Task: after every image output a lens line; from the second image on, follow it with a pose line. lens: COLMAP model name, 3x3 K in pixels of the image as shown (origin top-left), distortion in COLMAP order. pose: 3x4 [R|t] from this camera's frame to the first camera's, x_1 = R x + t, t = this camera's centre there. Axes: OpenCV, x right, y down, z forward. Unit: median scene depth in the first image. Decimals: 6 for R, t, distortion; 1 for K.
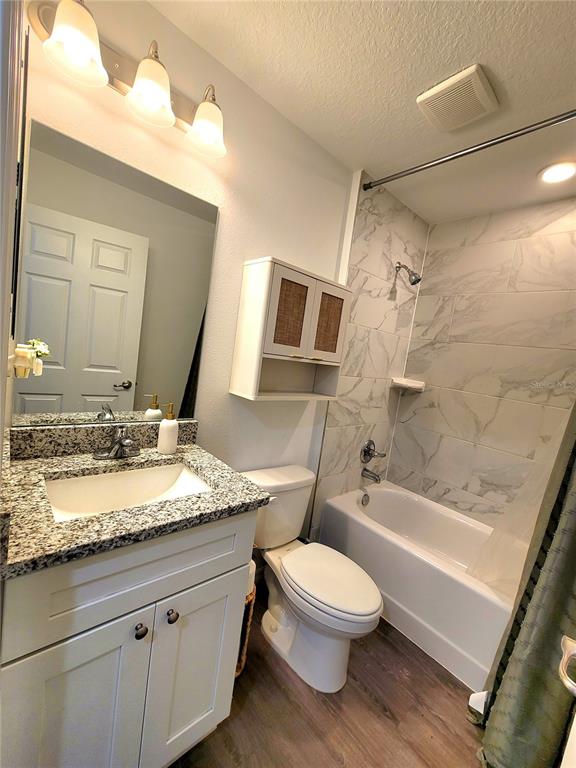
lens RADIAL K [[315.3, 0, 288.6], [0, 315.3, 382.7], [0, 0, 1]] dist [-0.006191, 0.001897]
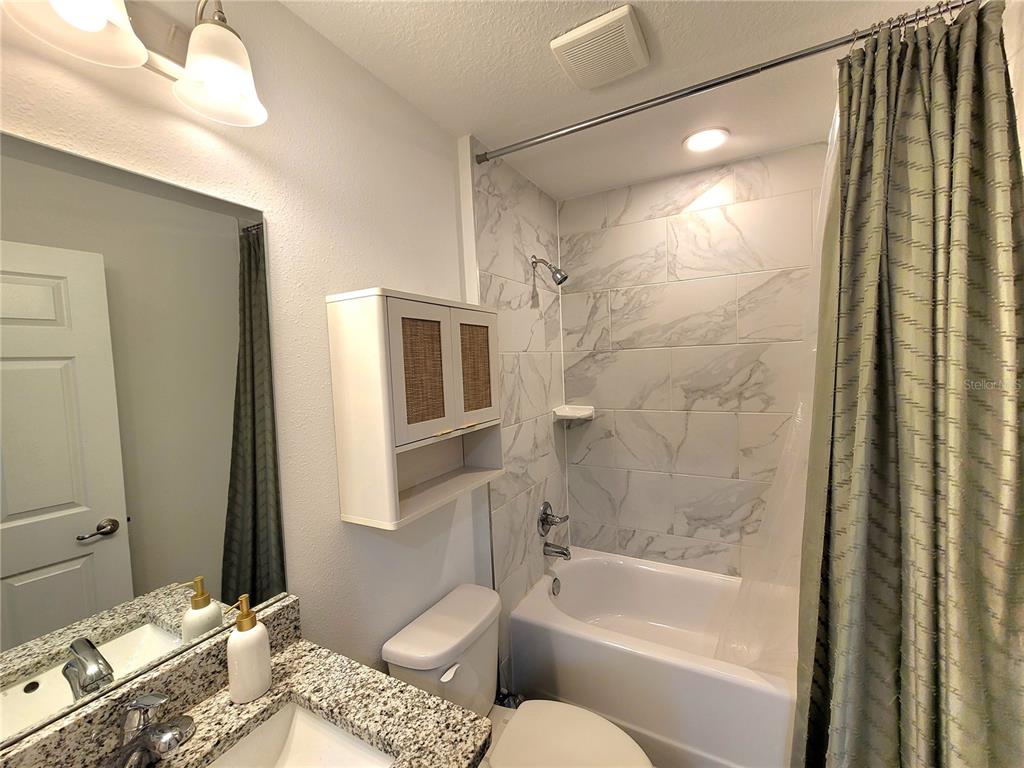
lens RADIAL K [[420.4, 0, 513.4], [0, 420.4, 383.9], [0, 0, 1]] dist [-0.006191, 0.001897]
pose [[0.926488, -0.192109, 0.323595, -0.079307], [0.201529, 0.979472, 0.004484, -0.123781], [-0.317814, 0.061060, 0.946185, 0.128638]]
